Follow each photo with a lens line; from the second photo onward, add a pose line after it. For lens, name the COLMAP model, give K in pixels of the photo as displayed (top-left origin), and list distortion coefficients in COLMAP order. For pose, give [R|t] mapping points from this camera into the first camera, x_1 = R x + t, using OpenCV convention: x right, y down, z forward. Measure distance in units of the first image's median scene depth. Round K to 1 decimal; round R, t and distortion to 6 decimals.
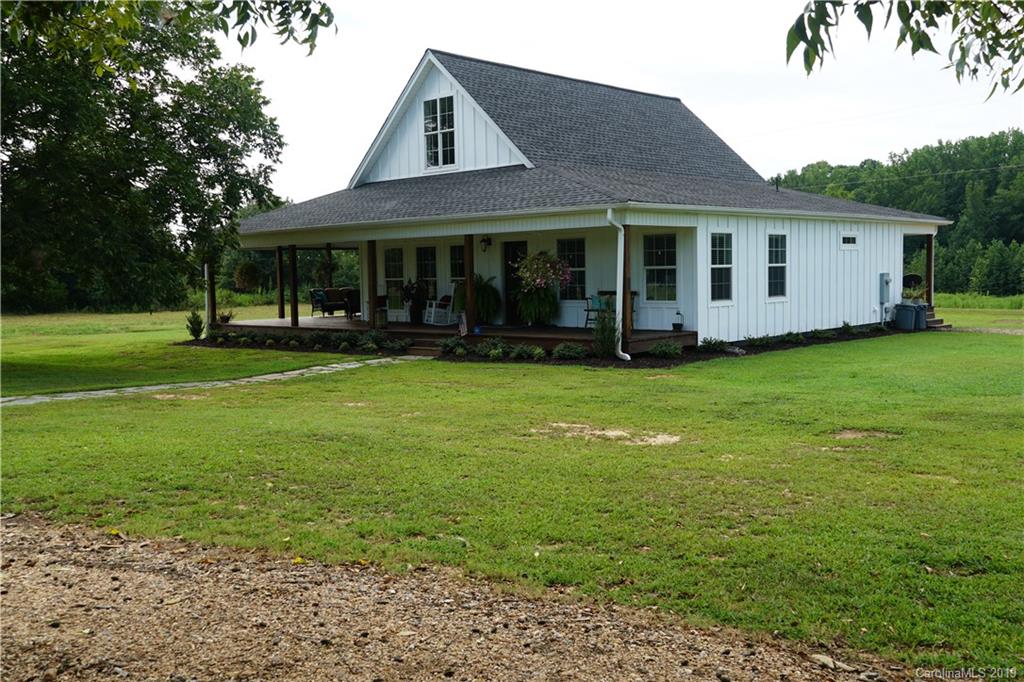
lens RADIAL K [[1009.0, 0, 512.4], [0, 1009.0, 341.6], [0, 0, 1]] dist [-0.006371, 0.000000]
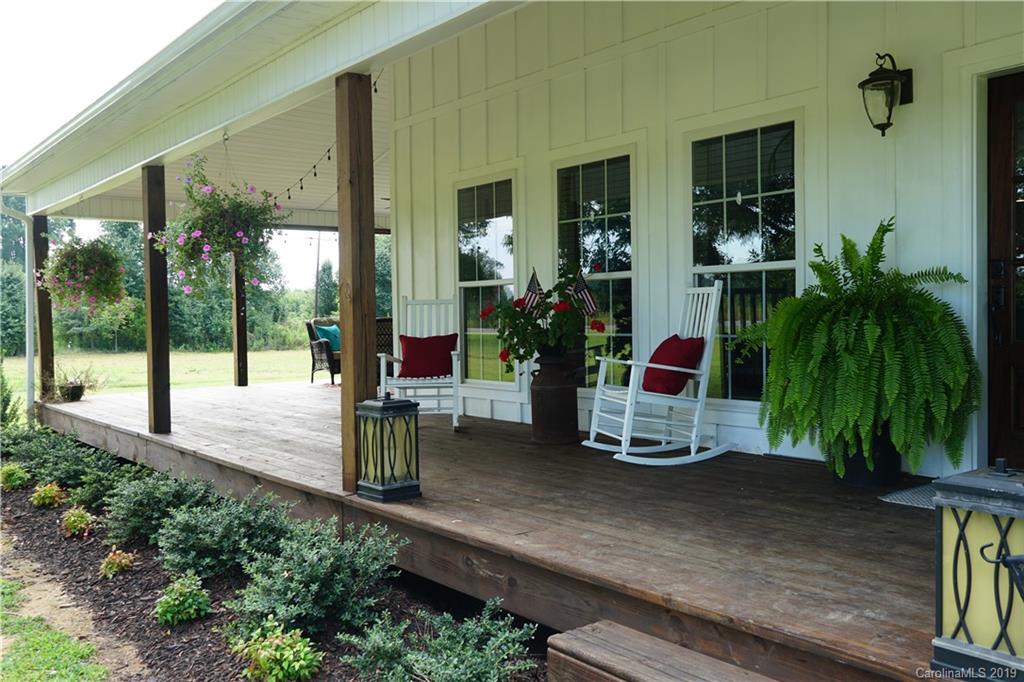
lens RADIAL K [[910.1, 0, 511.9], [0, 910.1, 339.8], [0, 0, 1]] dist [0.001002, 0.000140]
pose [[0.990873, 0.007522, -0.134586, -0.079220], [-0.012899, 0.999151, -0.039121, -0.037690], [0.134177, 0.040500, 0.990129, 0.812290]]
